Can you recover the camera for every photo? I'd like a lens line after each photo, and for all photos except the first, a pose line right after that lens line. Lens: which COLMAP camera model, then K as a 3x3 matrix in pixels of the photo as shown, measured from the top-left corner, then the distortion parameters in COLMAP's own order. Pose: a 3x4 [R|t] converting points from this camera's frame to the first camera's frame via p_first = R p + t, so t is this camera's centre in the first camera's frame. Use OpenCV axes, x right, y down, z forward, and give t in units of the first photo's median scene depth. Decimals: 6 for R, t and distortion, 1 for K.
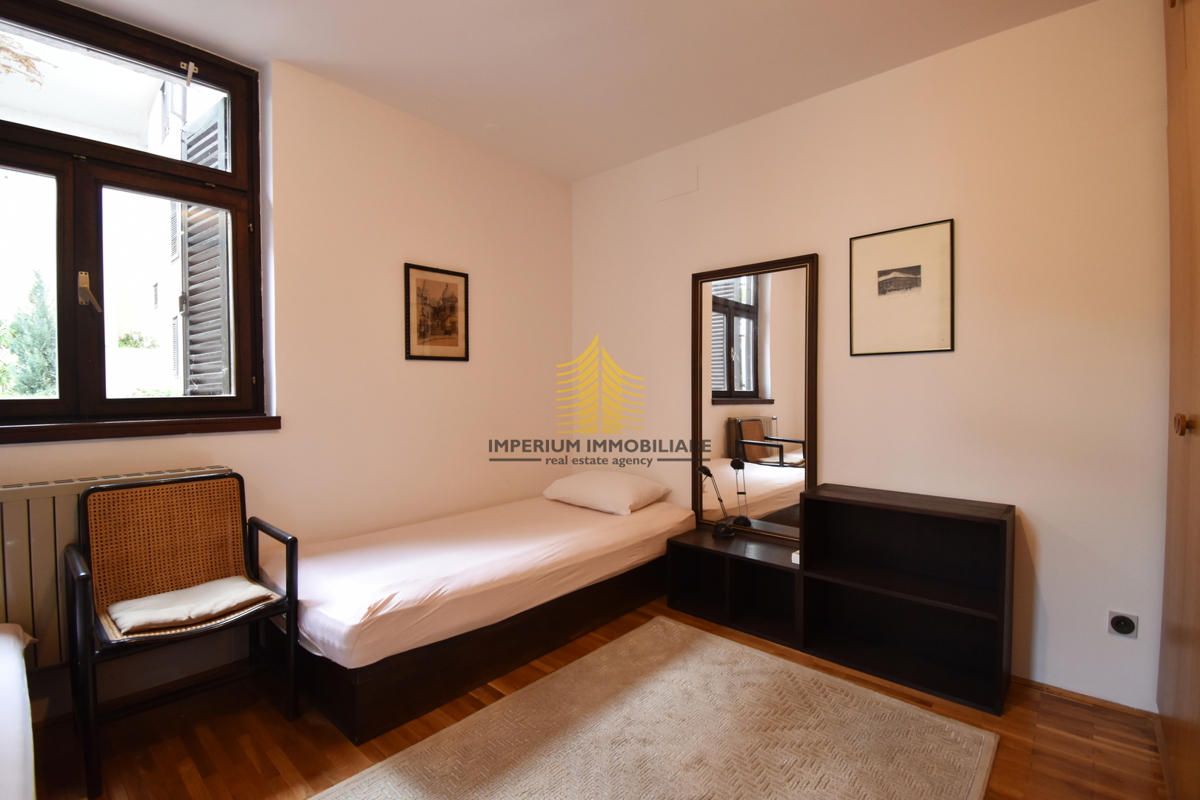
lens RADIAL K [[545.5, 0, 596.6], [0, 545.5, 401.0], [0, 0, 1]] dist [0.023535, -0.025991]
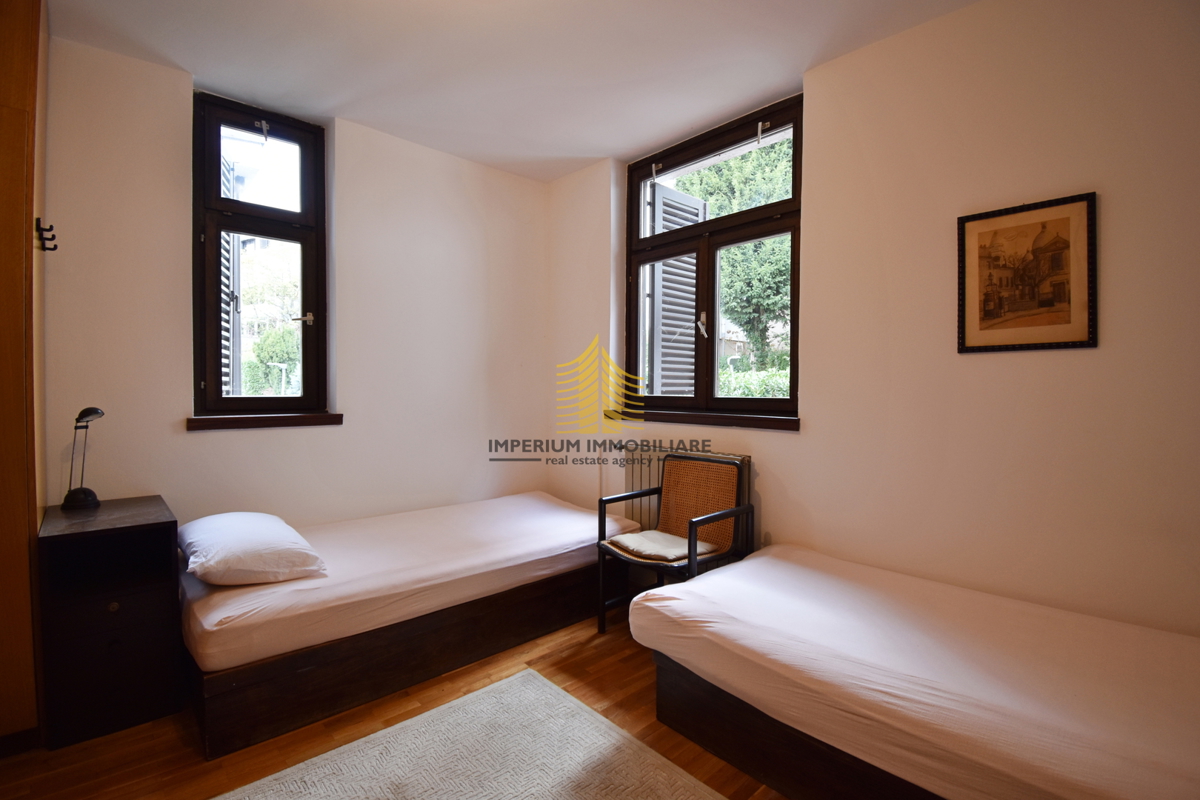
lens RADIAL K [[543.9, 0, 595.4], [0, 543.9, 394.8], [0, 0, 1]] dist [0.021398, -0.024778]
pose [[-0.092333, 0.019494, -0.995537, 0.399424], [-0.026957, 0.999393, 0.022069, -0.024493], [0.995363, 0.028874, -0.091752, 0.589462]]
